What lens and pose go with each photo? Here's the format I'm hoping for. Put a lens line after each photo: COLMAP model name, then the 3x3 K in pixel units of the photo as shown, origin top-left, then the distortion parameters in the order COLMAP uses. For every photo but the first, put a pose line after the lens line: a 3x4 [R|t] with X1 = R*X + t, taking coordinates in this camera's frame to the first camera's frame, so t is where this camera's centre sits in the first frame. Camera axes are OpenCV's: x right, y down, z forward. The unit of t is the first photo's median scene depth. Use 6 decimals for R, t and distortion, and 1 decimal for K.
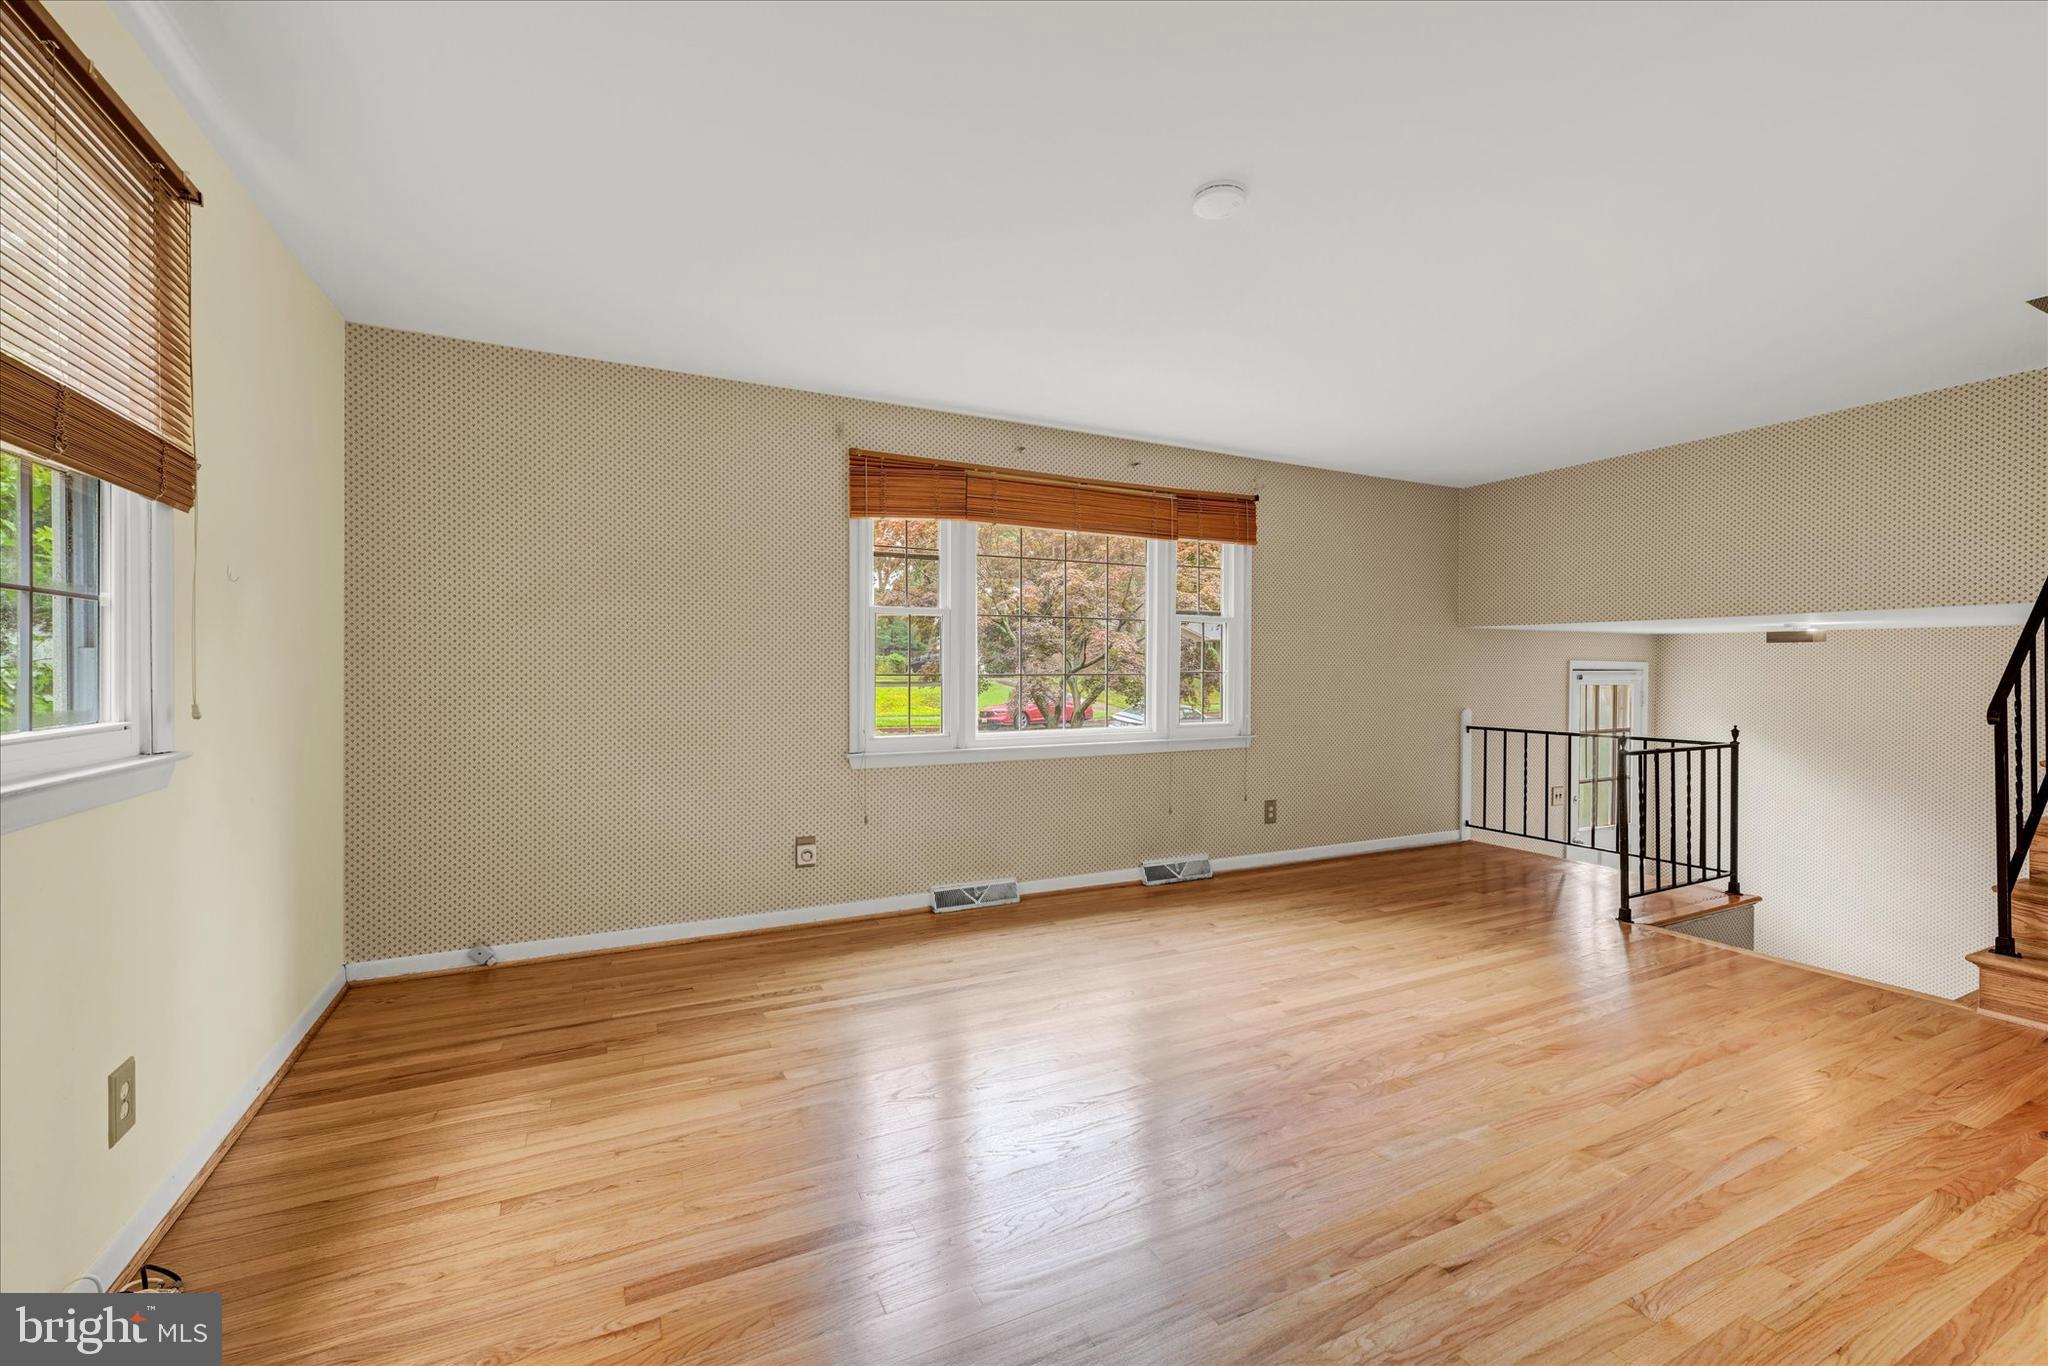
lens RADIAL K [[843.7, 0, 1024.0], [0, 843.7, 683.0], [0, 0, 1]] dist [0.000630, 0.000012]
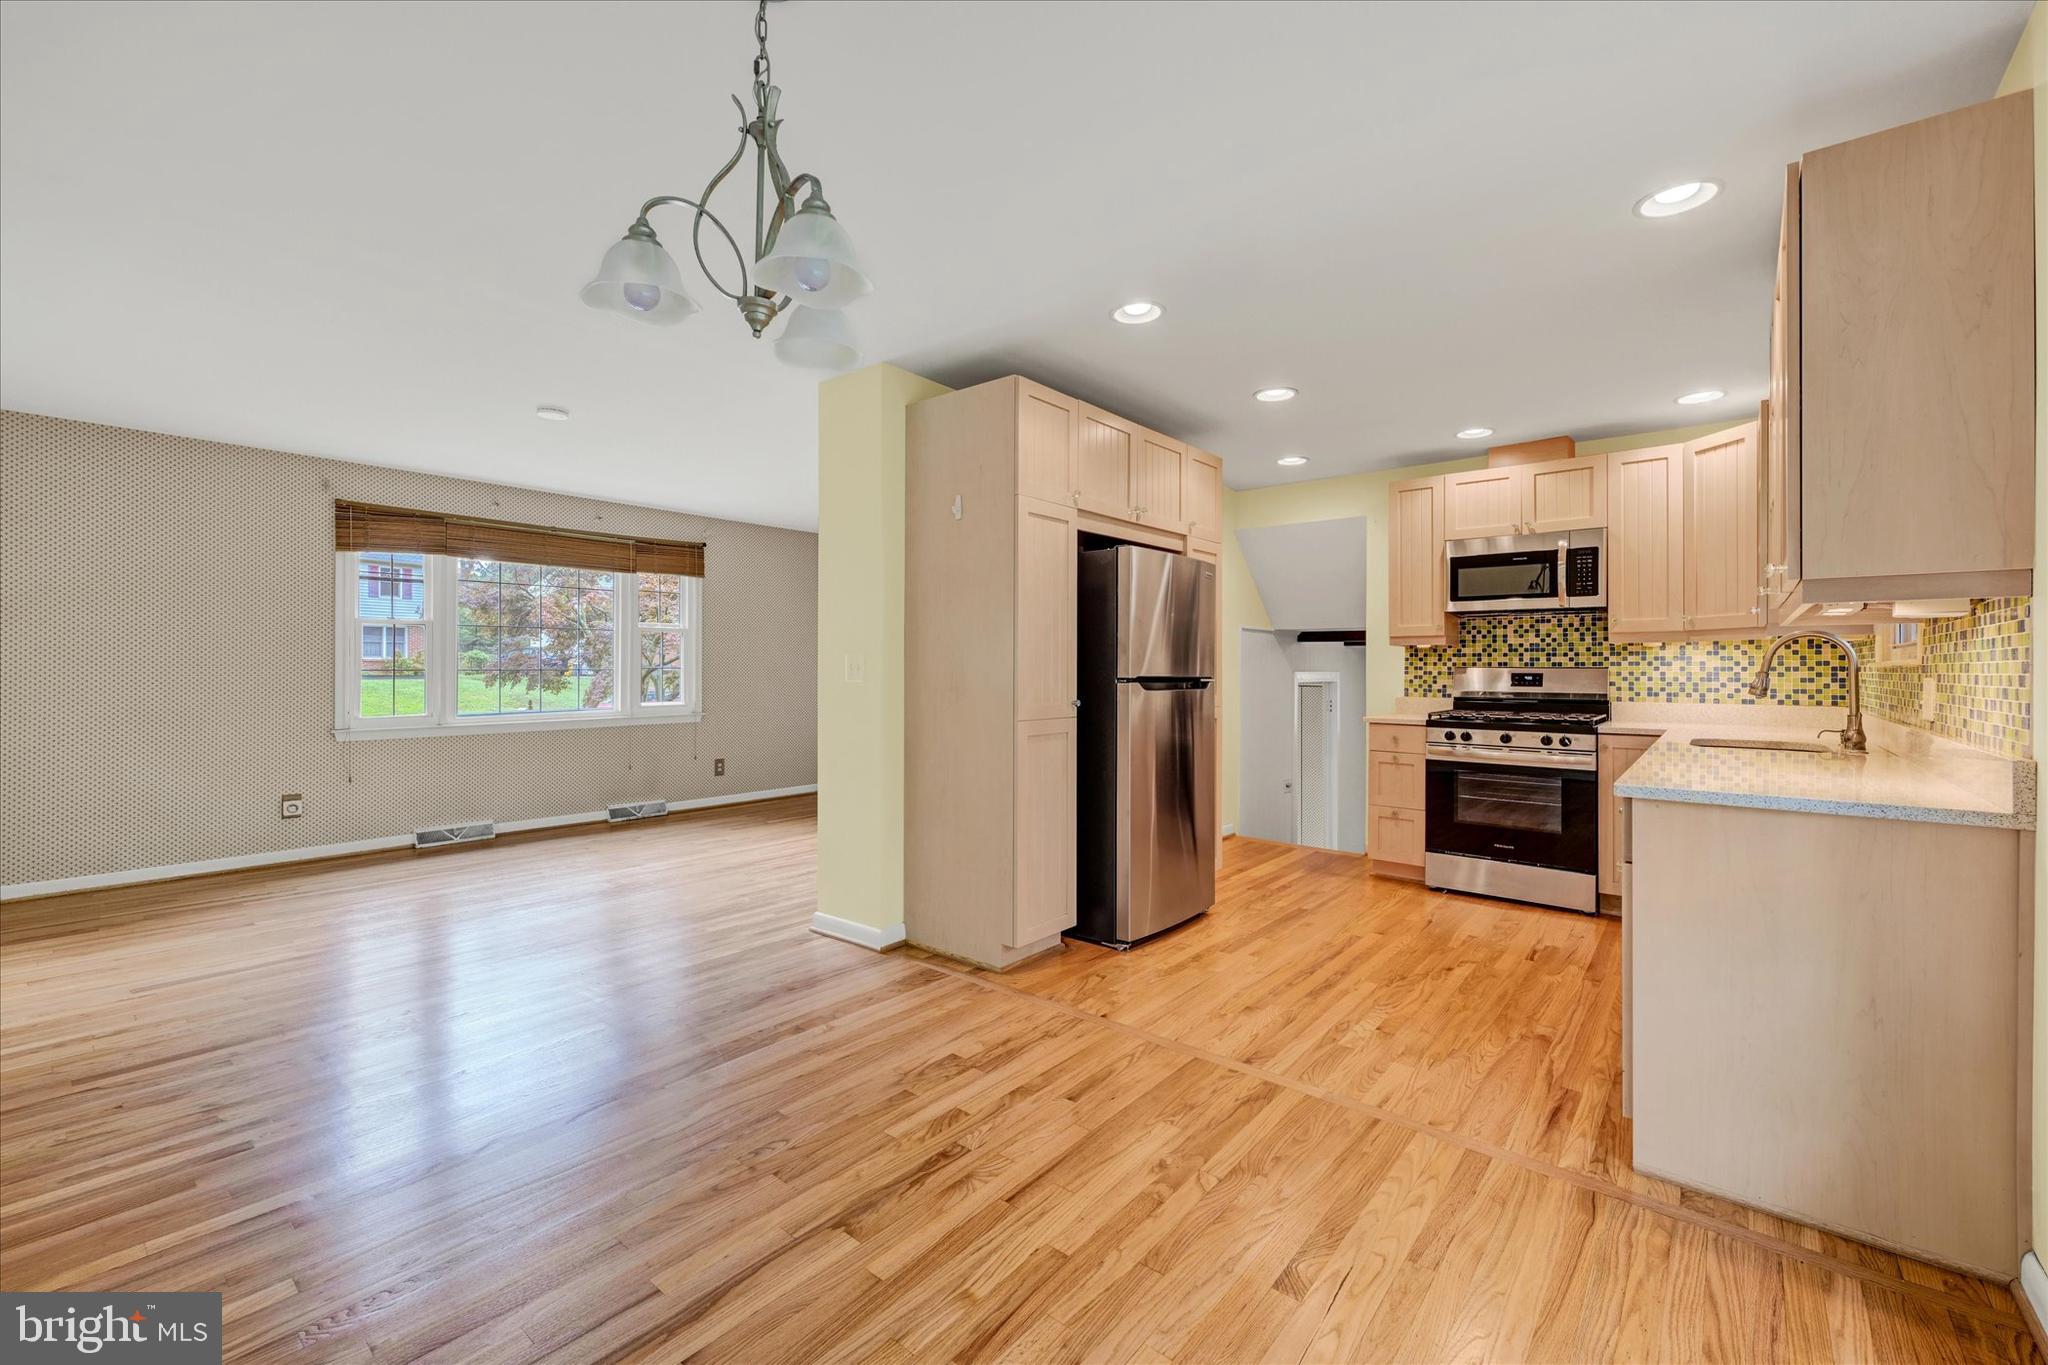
lens RADIAL K [[841.9, 0, 1021.7], [0, 841.9, 668.2], [0, 0, 1]] dist [0.000240, -0.000331]
pose [[0.914899, -0.001661, 0.403680, 0.239077], [0.007853, 0.999876, -0.013684, 0.013872], [-0.403607, 0.015689, 0.914798, -0.623706]]
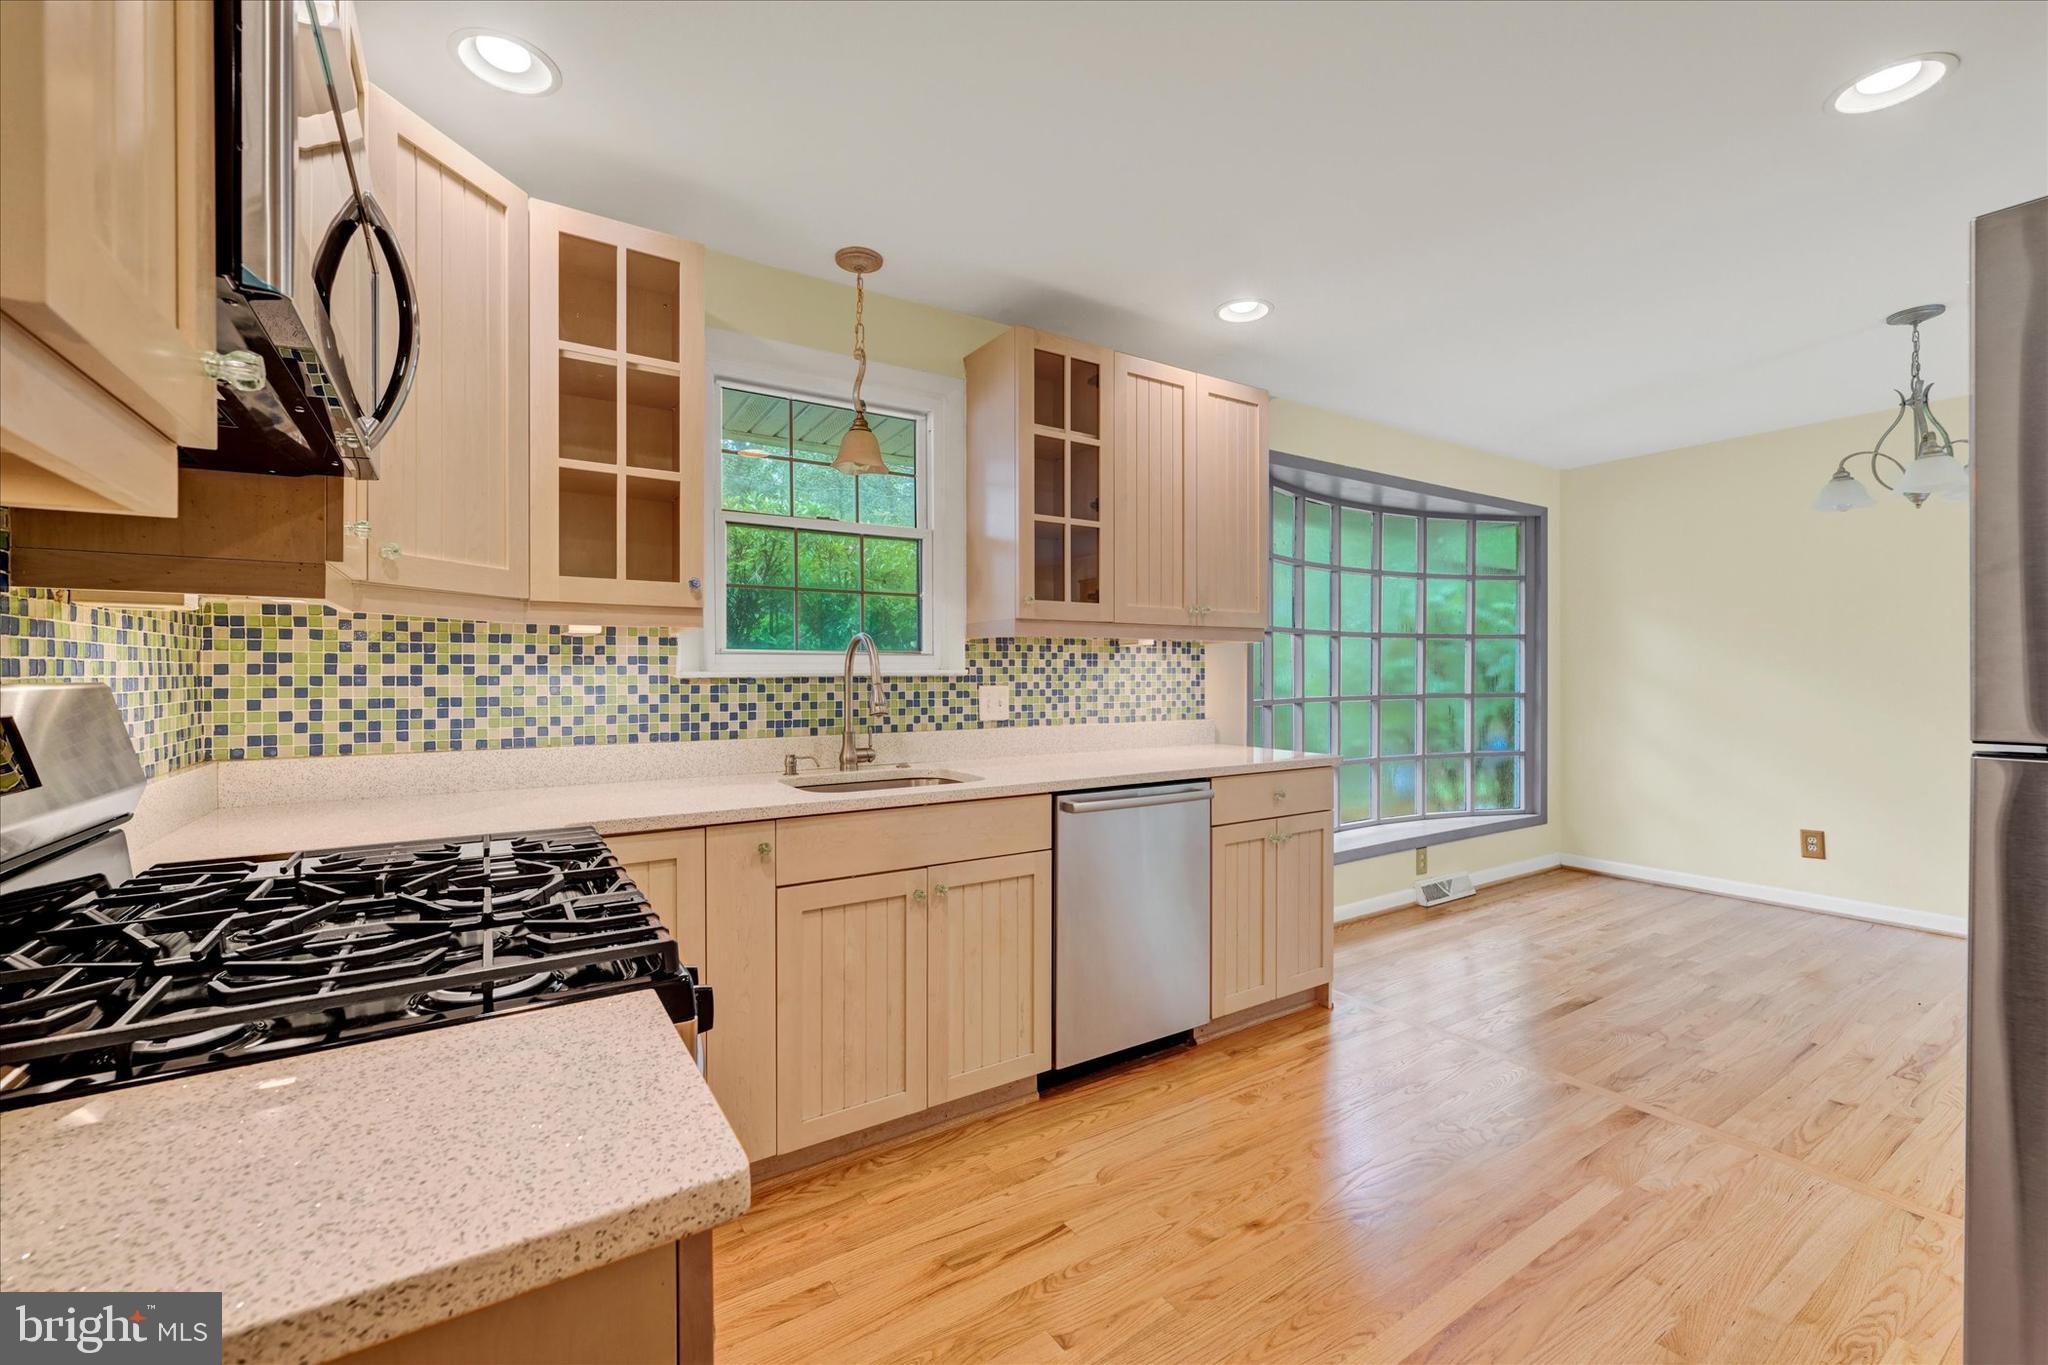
lens RADIAL K [[841.9, 0, 1021.7], [0, 841.9, 668.2], [0, 0, 1]] dist [0.000240, -0.000331]
pose [[-0.993459, -0.004335, -0.114108, 1.133177], [-0.006023, 0.999877, 0.014453, -0.007686], [0.114031, 0.015046, -0.993363, 0.403829]]
